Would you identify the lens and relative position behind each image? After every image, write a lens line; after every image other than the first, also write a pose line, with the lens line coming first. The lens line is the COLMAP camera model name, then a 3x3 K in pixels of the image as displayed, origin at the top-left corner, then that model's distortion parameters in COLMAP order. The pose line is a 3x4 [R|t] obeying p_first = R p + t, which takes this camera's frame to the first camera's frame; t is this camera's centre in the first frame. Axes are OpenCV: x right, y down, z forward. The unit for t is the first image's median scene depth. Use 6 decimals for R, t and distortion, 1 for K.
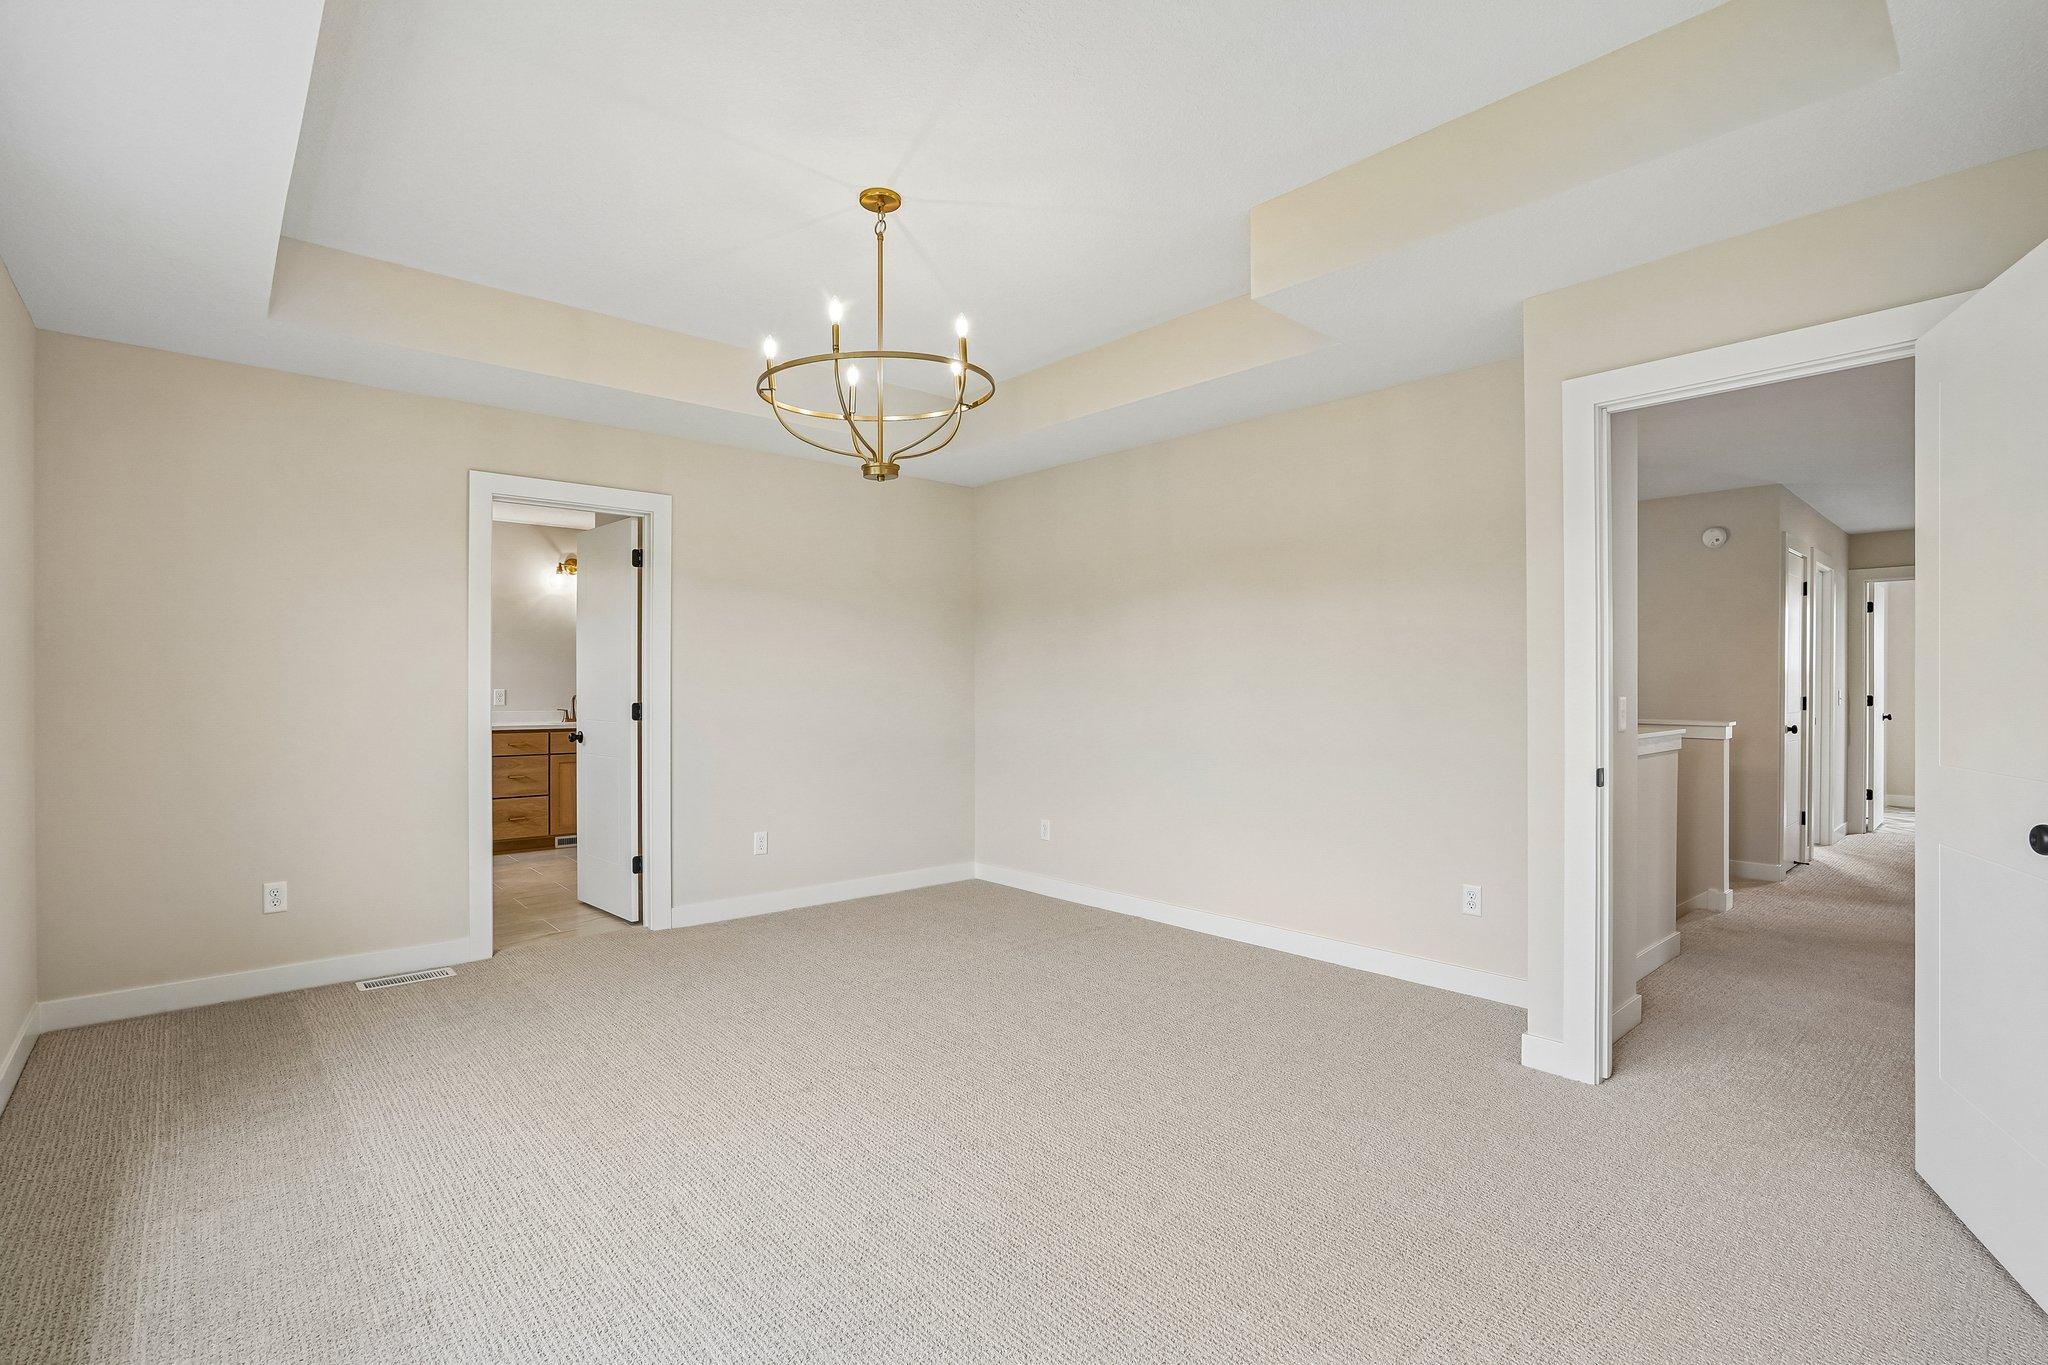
lens RADIAL K [[935.7, 0, 1022.9], [0, 935.7, 679.5], [0, 0, 1]] dist [-0.024568, 0.001685]
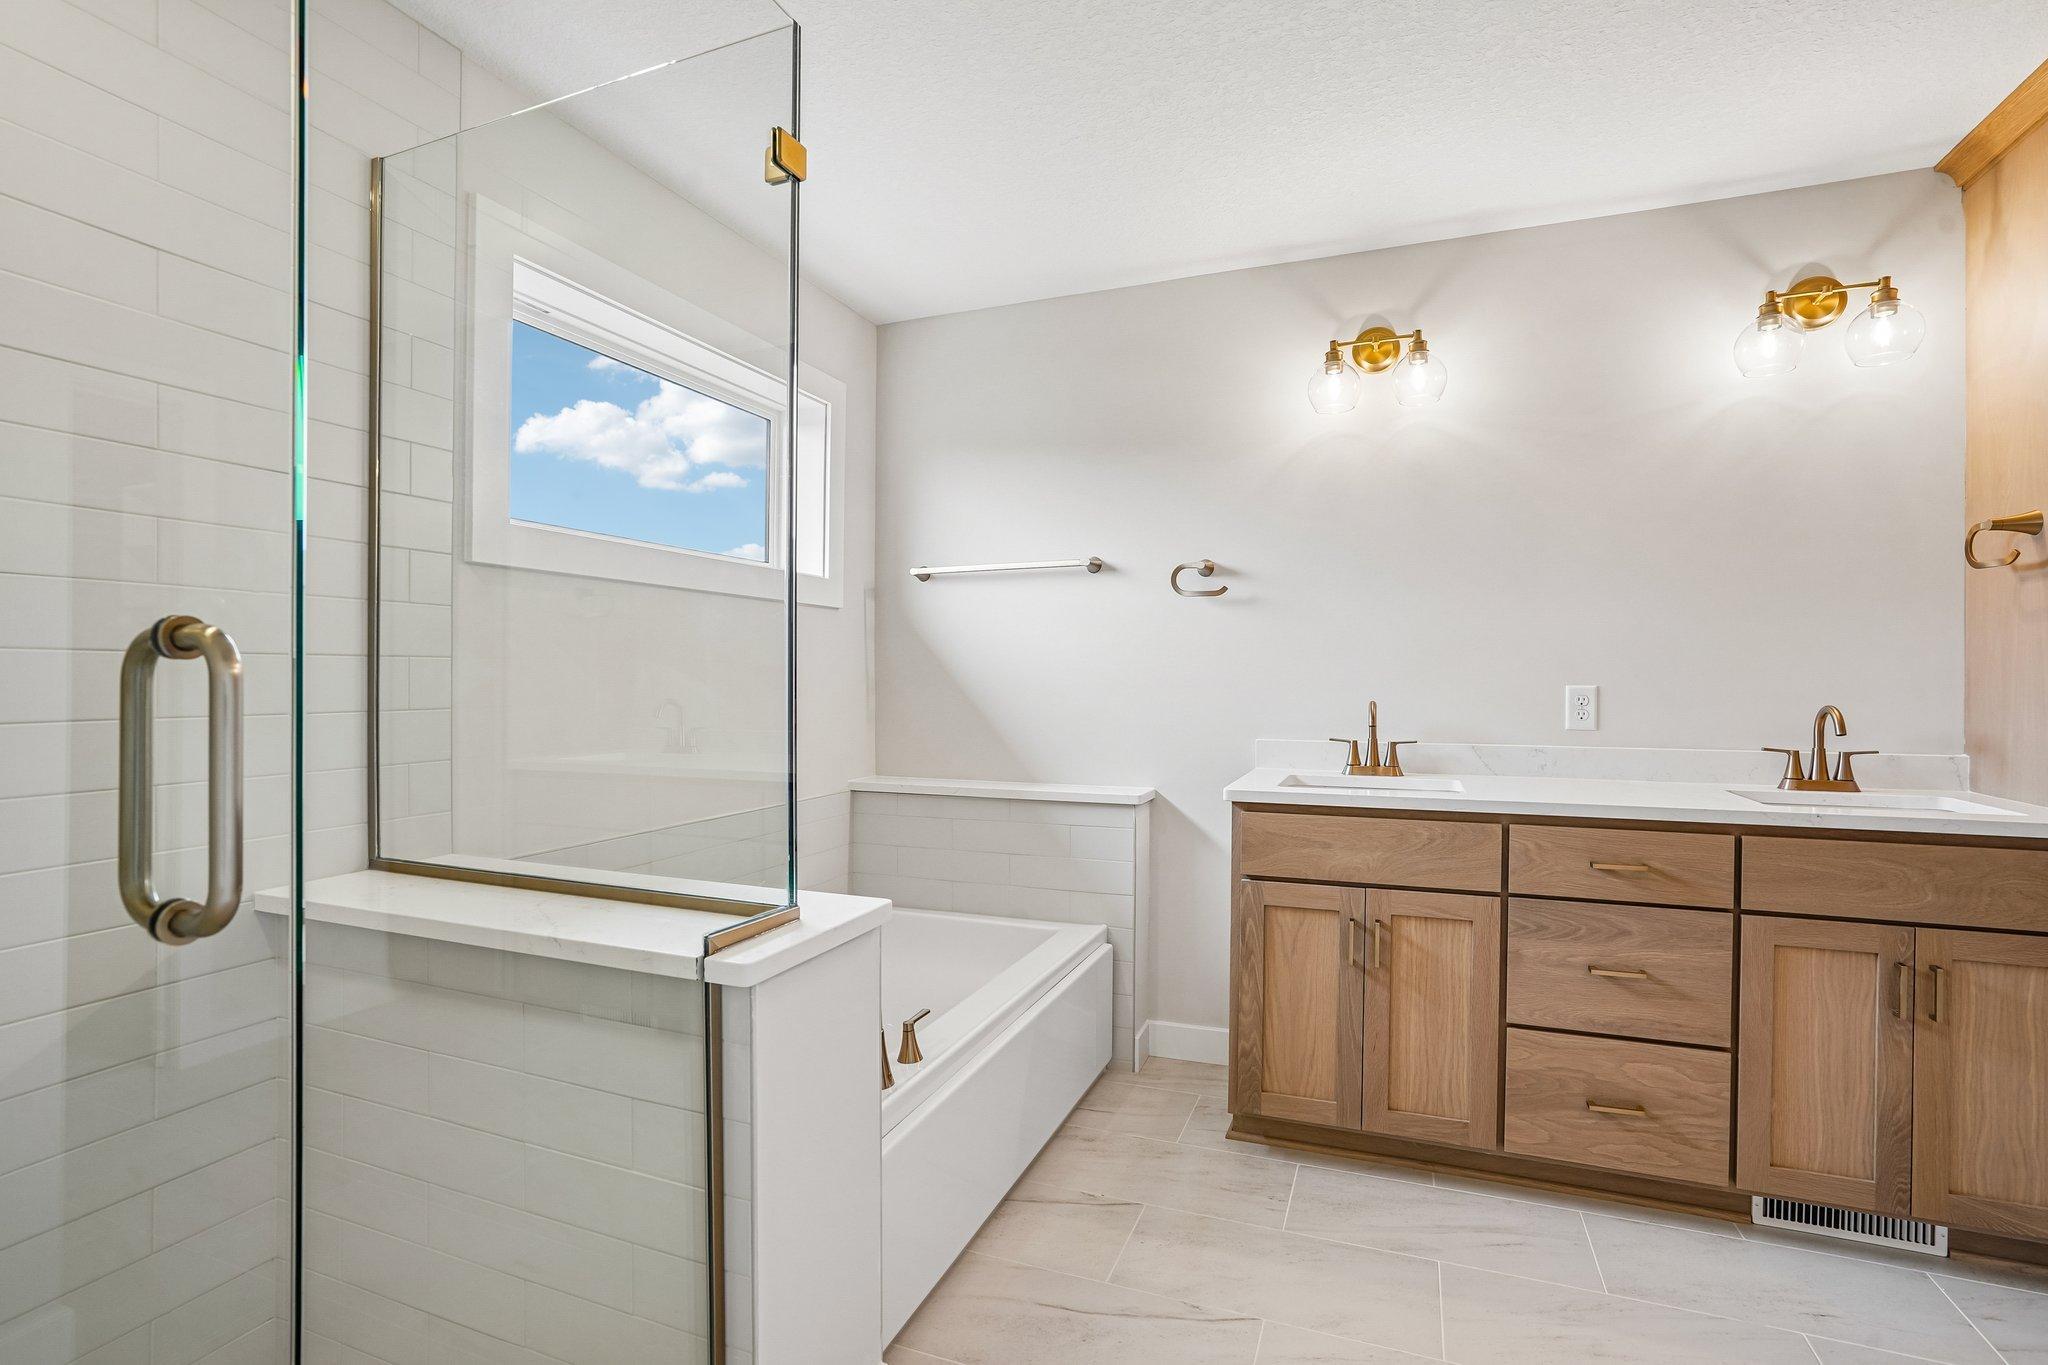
lens RADIAL K [[935.7, 0, 1022.9], [0, 935.7, 679.5], [0, 0, 1]] dist [-0.024568, 0.001685]
pose [[0.430716, 0.002659, -0.902484, -0.346683], [0.002275, 0.999989, 0.004032, 0.006459], [0.902485, -0.003789, 0.430705, 0.676682]]
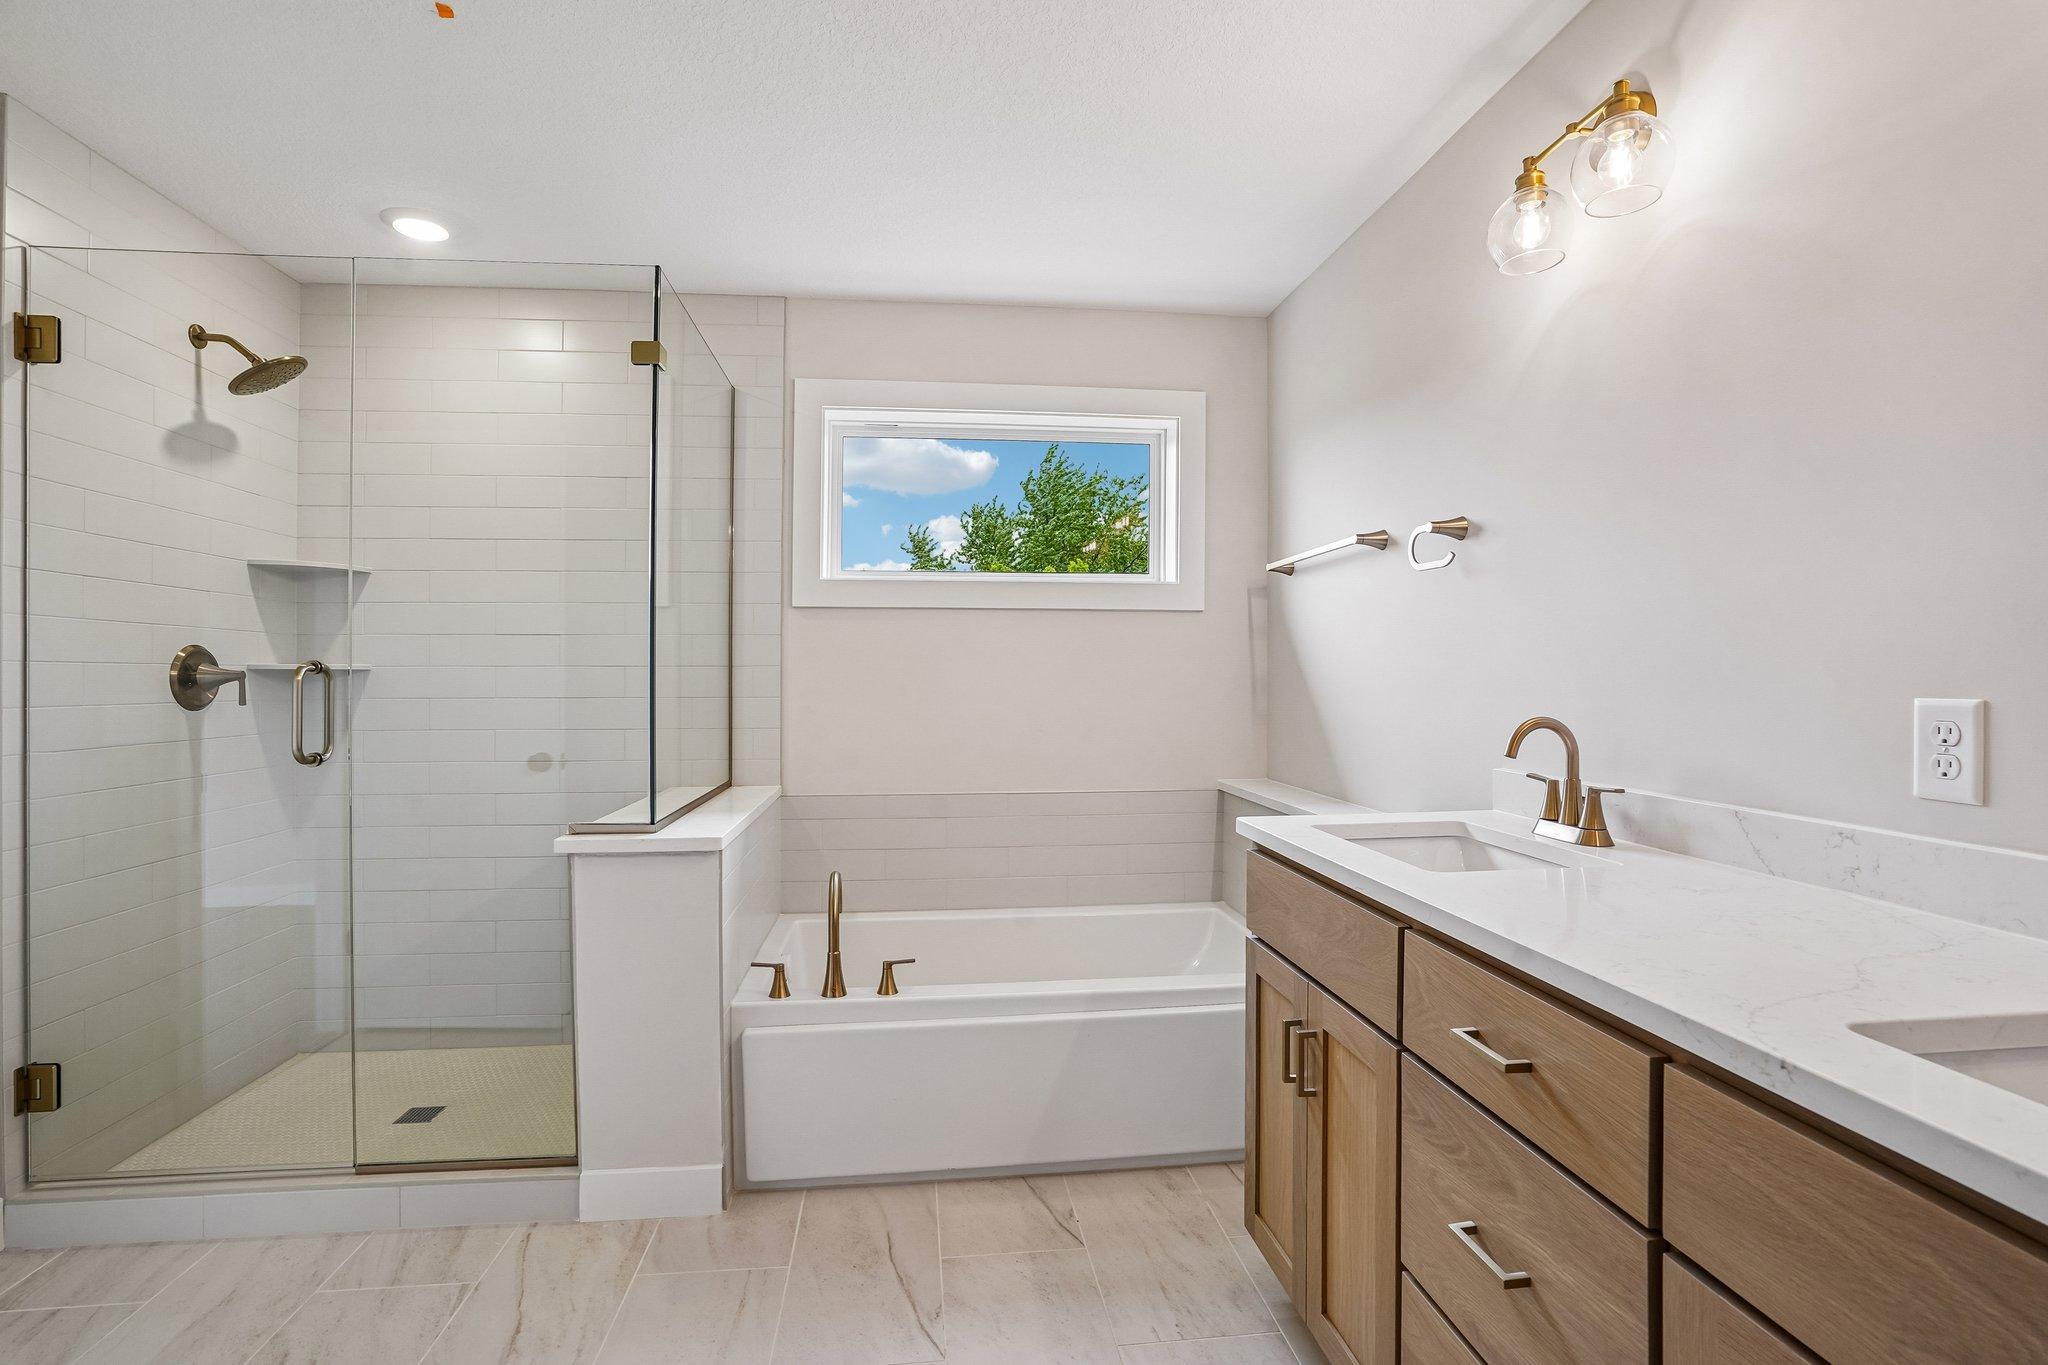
lens RADIAL K [[935.7, 0, 1022.9], [0, 935.7, 679.5], [0, 0, 1]] dist [-0.024568, 0.001685]
pose [[-0.581409, 0.002844, -0.813607, -0.364107], [0.003015, 0.999995, 0.001341, 0.006791], [0.813606, -0.001673, -0.581414, 1.004952]]
